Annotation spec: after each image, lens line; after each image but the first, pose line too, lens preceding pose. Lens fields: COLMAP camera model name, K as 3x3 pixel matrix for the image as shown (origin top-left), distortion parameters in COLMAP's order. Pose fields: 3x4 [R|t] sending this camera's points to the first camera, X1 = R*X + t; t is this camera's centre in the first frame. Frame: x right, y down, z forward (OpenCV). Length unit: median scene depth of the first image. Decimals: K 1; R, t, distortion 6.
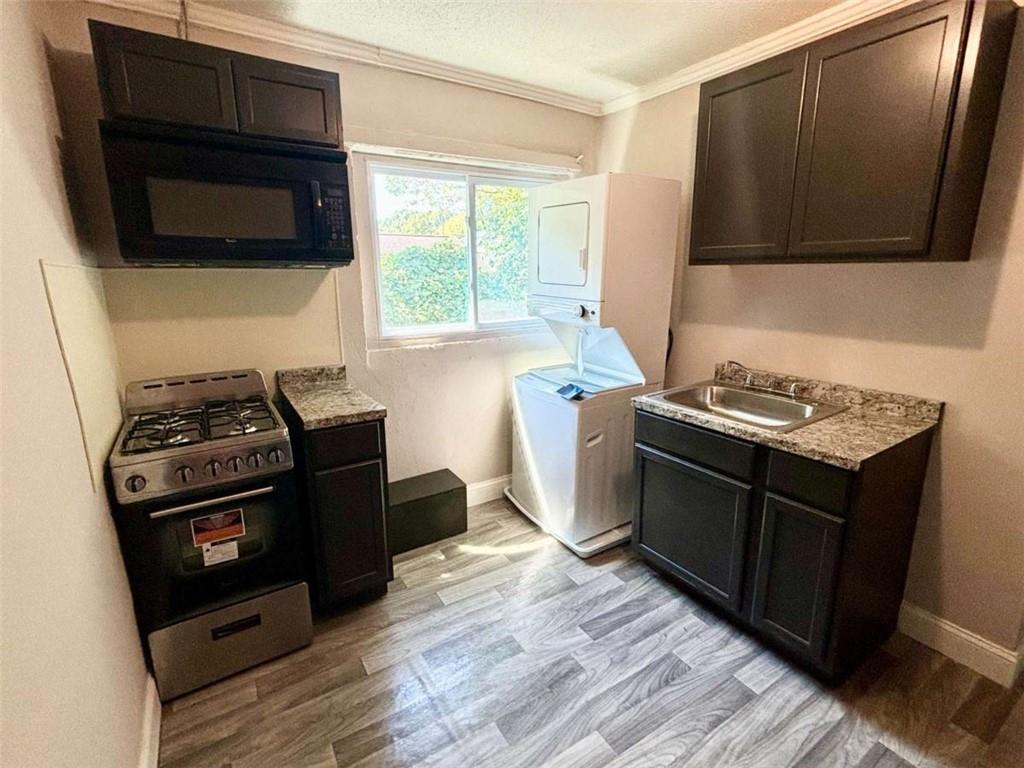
lens RADIAL K [[482.1, 0, 514.9], [0, 482.1, 381.4], [0, 0, 1]] dist [0.007963, 0.000415]
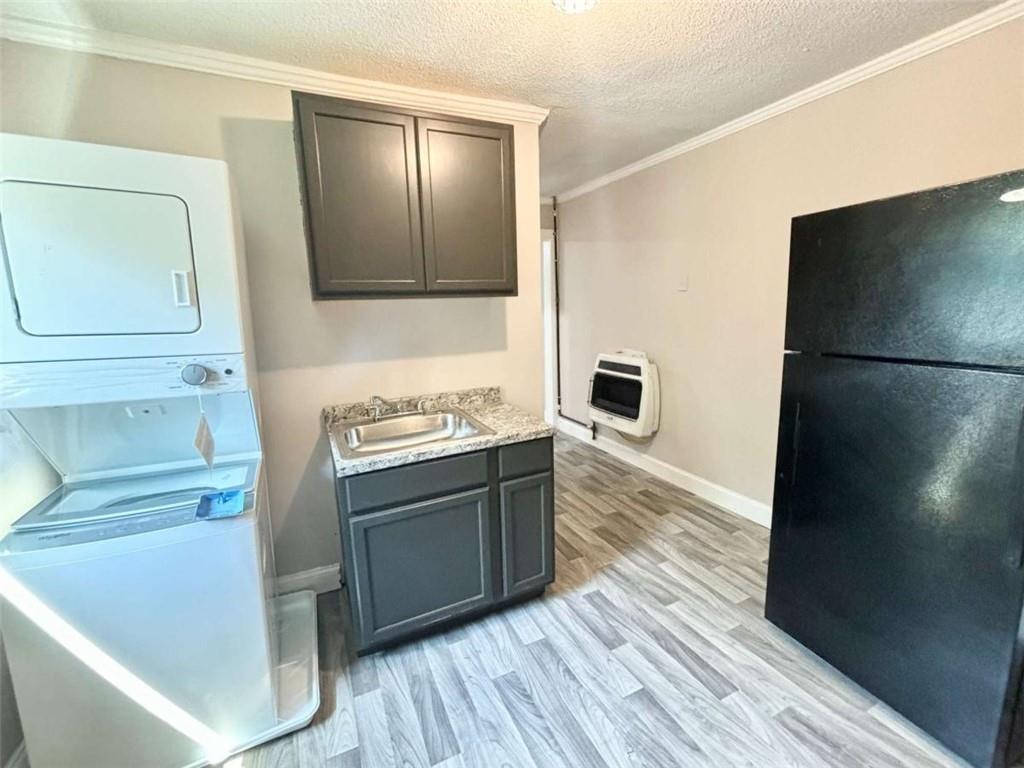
lens RADIAL K [[437.8, 0, 509.0], [0, 437.8, 378.5], [0, 0, 1]] dist [-0.000876, -0.000318]
pose [[0.132790, -0.164788, 0.977349, -0.470687], [0.252907, 0.959073, 0.127345, -0.147339], [-0.958334, 0.230268, 0.169031, 0.703316]]
